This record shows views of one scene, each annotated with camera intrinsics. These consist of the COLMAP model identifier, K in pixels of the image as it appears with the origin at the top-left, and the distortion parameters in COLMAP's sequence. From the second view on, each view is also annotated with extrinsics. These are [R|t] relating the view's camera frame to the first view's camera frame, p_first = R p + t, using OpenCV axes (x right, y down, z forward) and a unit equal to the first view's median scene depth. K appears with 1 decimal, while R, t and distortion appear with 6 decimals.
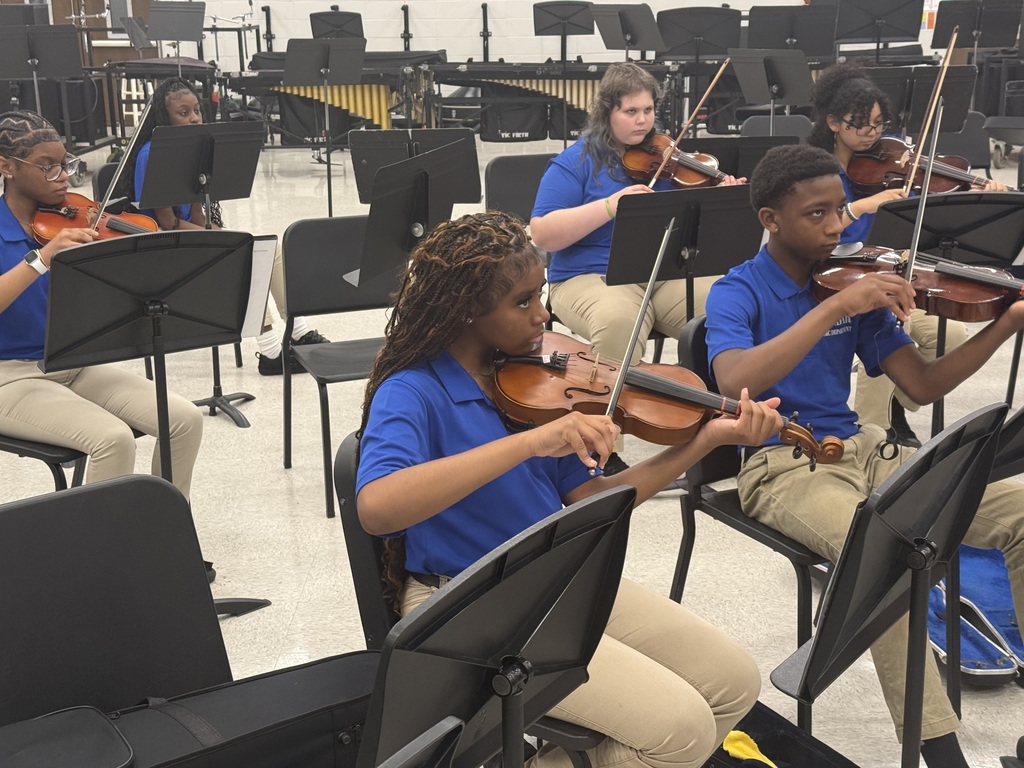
lens RADIAL K [[1398.1, 0, 523.4], [0, 1398.1, 384.2], [0, 0, 1]] dist [0.199623, -0.489702]
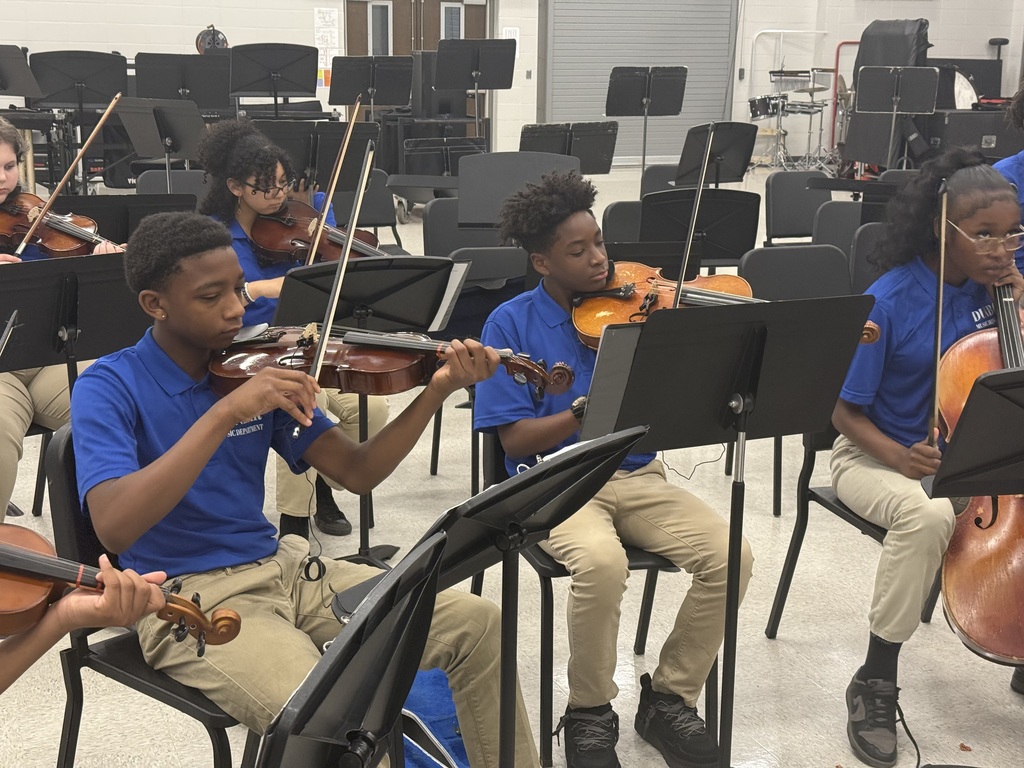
lens RADIAL K [[1398.1, 0, 523.4], [0, 1398.1, 384.2], [0, 0, 1]] dist [0.199623, -0.489702]
pose [[0.919067, -0.060296, 0.389461, 0.031632], [0.074225, 0.997025, -0.020799, -0.022517], [-0.387048, 0.048024, 0.920808, 0.102368]]
